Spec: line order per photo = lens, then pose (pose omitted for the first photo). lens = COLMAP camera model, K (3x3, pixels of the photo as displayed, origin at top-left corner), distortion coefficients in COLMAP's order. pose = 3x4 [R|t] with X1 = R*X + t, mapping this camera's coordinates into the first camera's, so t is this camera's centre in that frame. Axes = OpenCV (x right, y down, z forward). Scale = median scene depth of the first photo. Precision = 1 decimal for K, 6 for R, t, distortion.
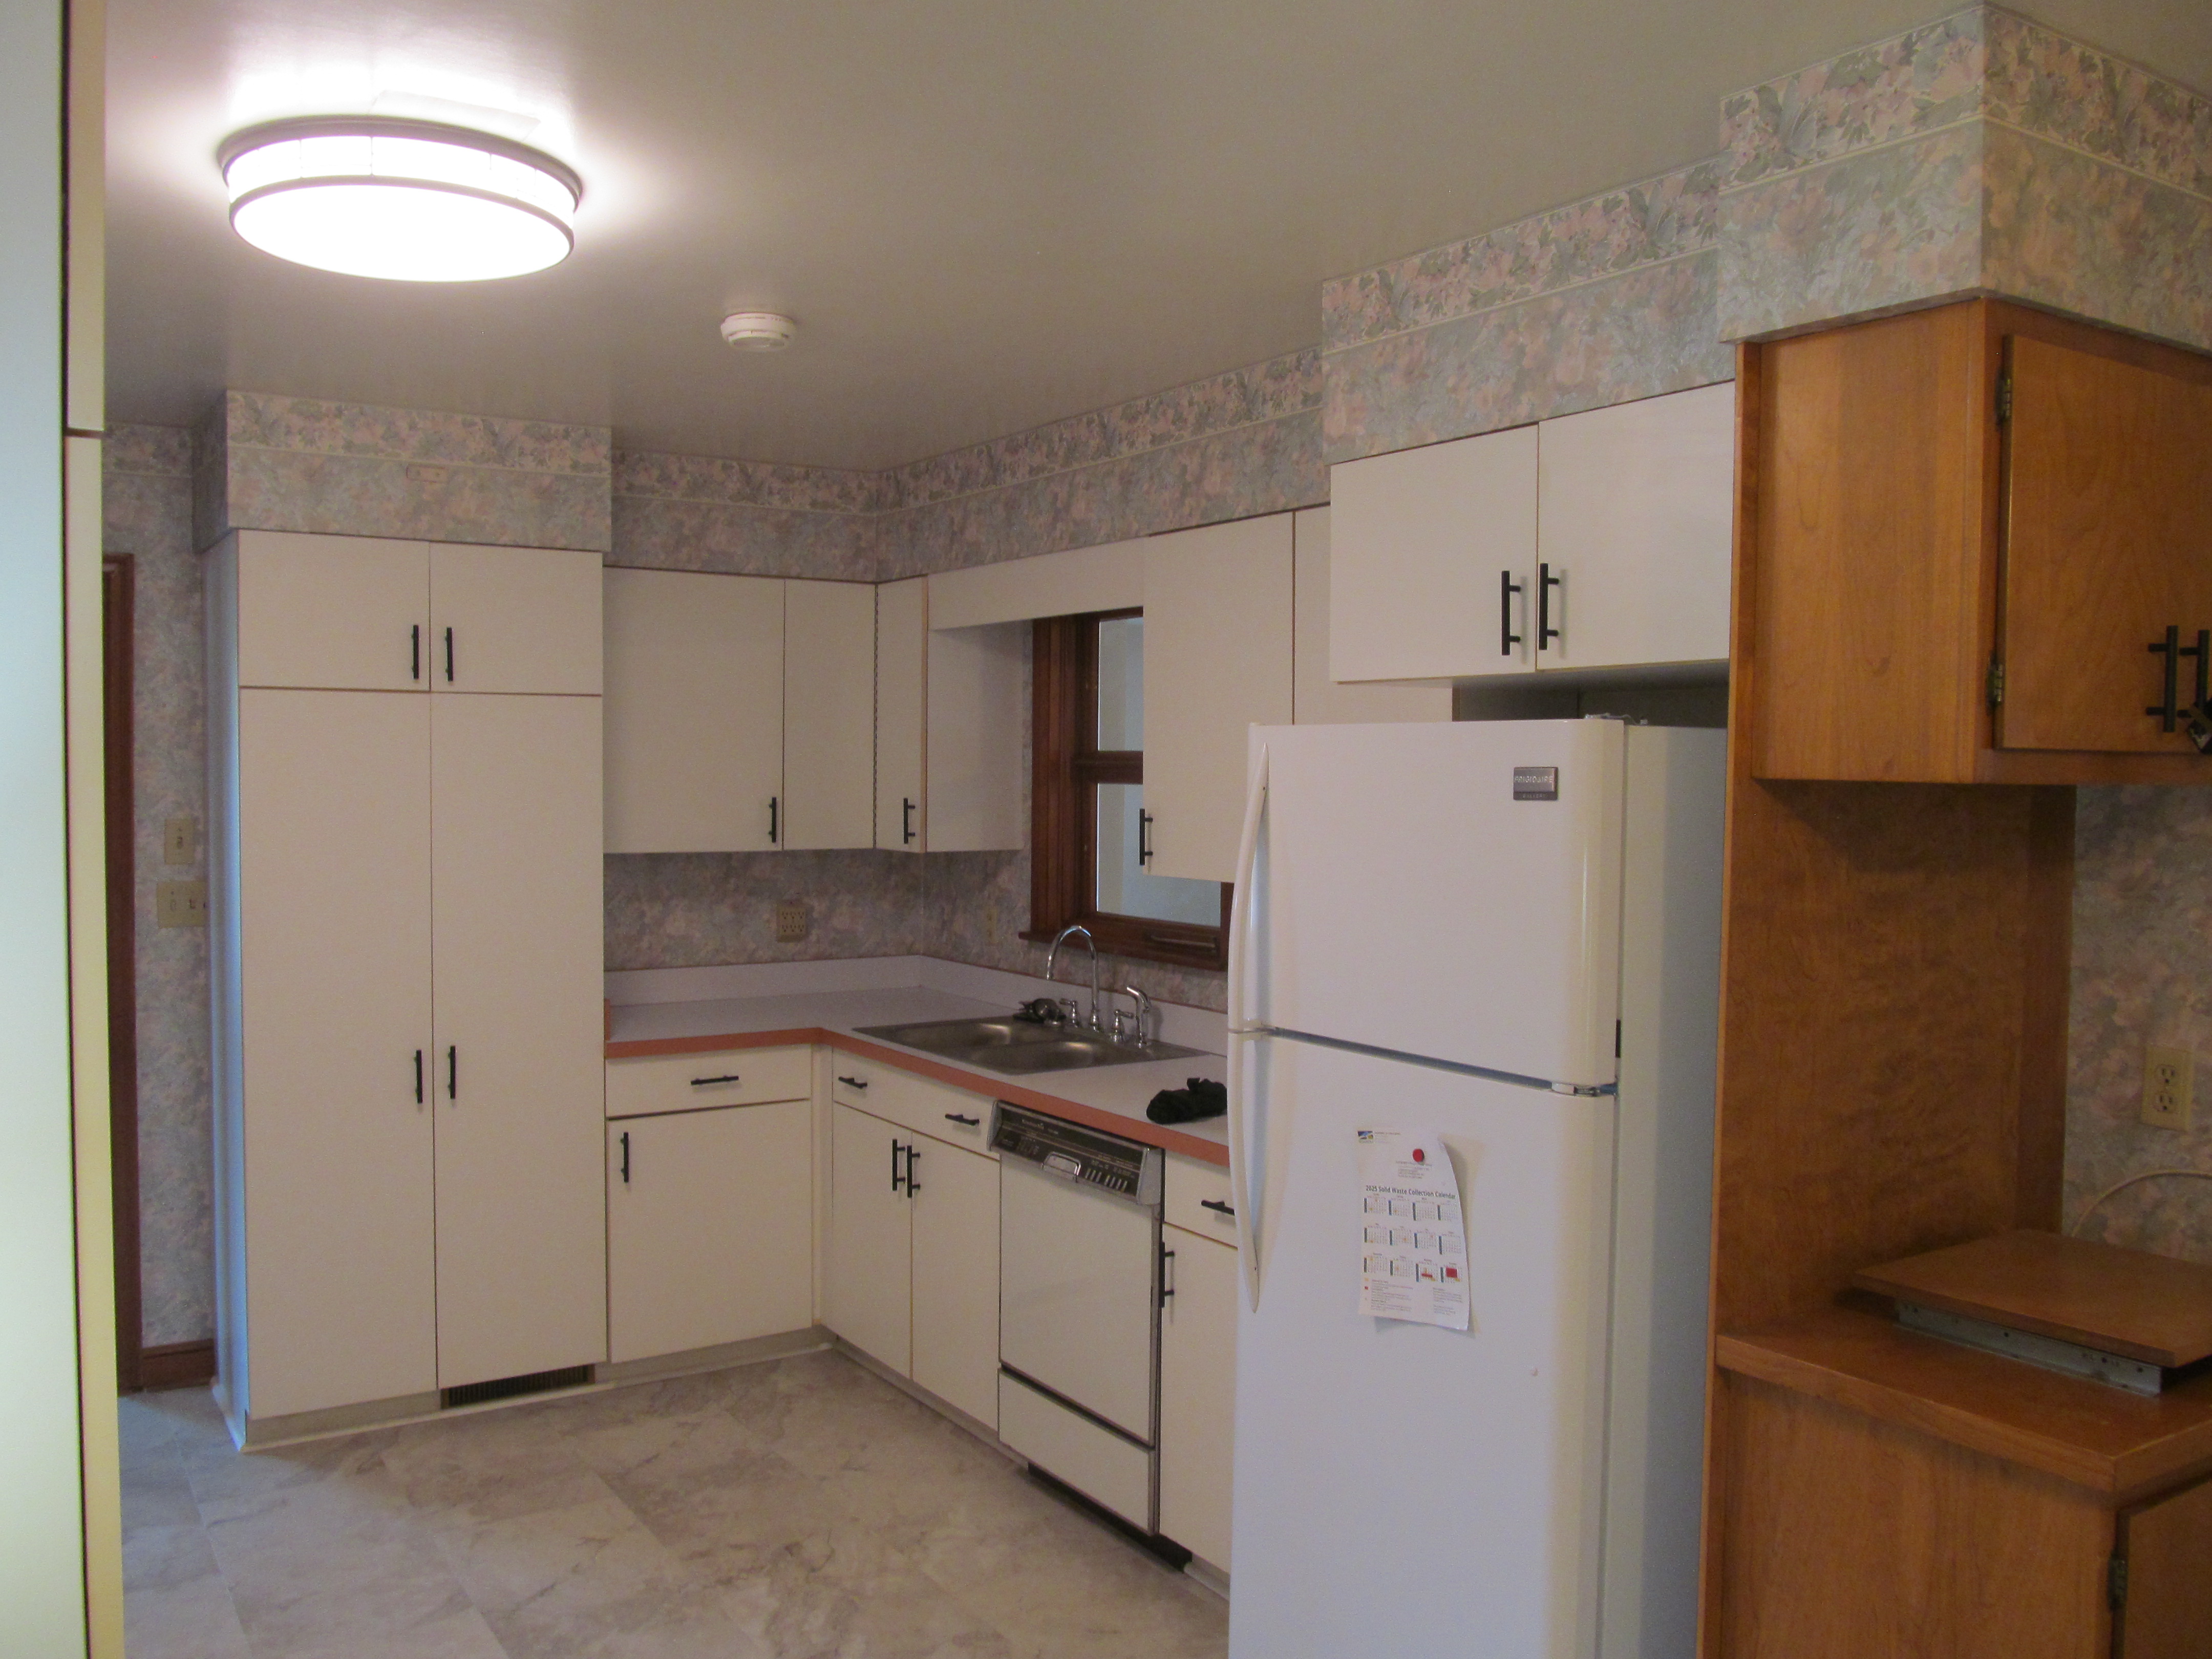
lens RADIAL K [[1857.3, 0, 1106.0], [0, 1857.3, 829.5], [0, 0, 1]] dist [-0.035657, -0.017084]
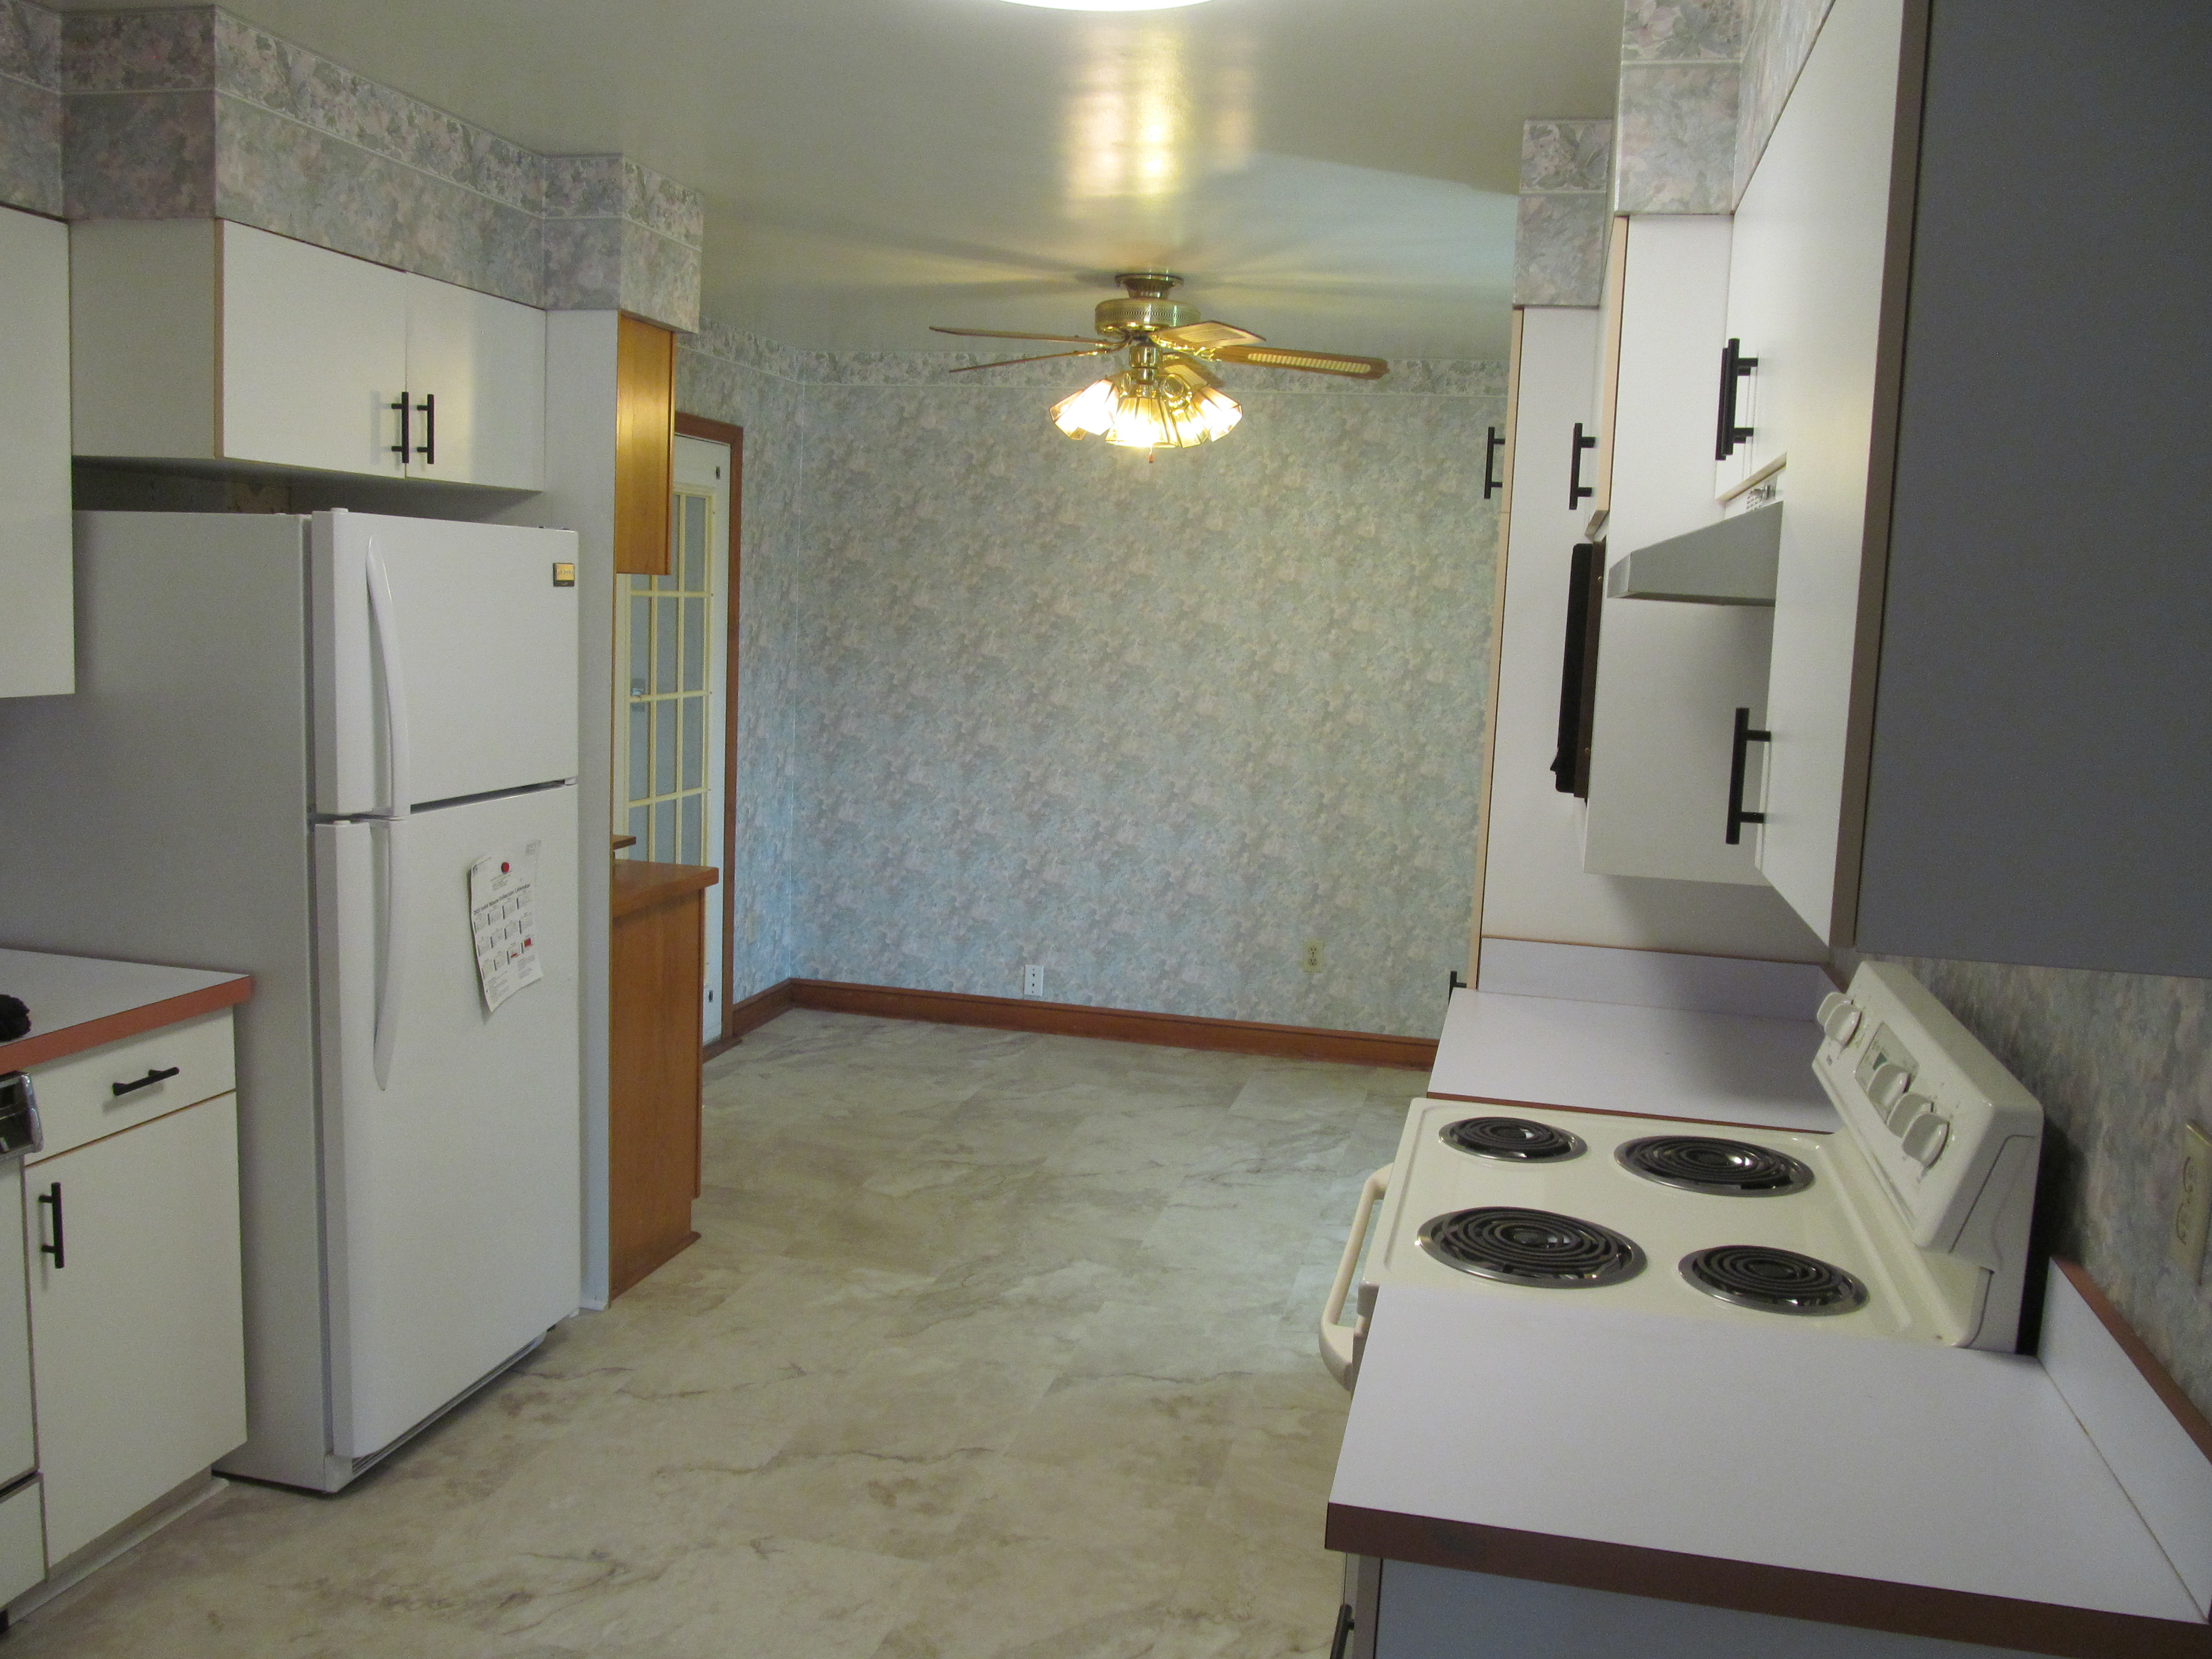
lens RADIAL K [[1857.3, 0, 1106.0], [0, 1857.3, 829.5], [0, 0, 1]] dist [-0.035657, -0.017084]
pose [[-0.690413, -0.124985, 0.712536, -0.579738], [-0.020575, 0.987956, 0.153361, -0.030297], [-0.723123, 0.091222, -0.684670, 0.892329]]
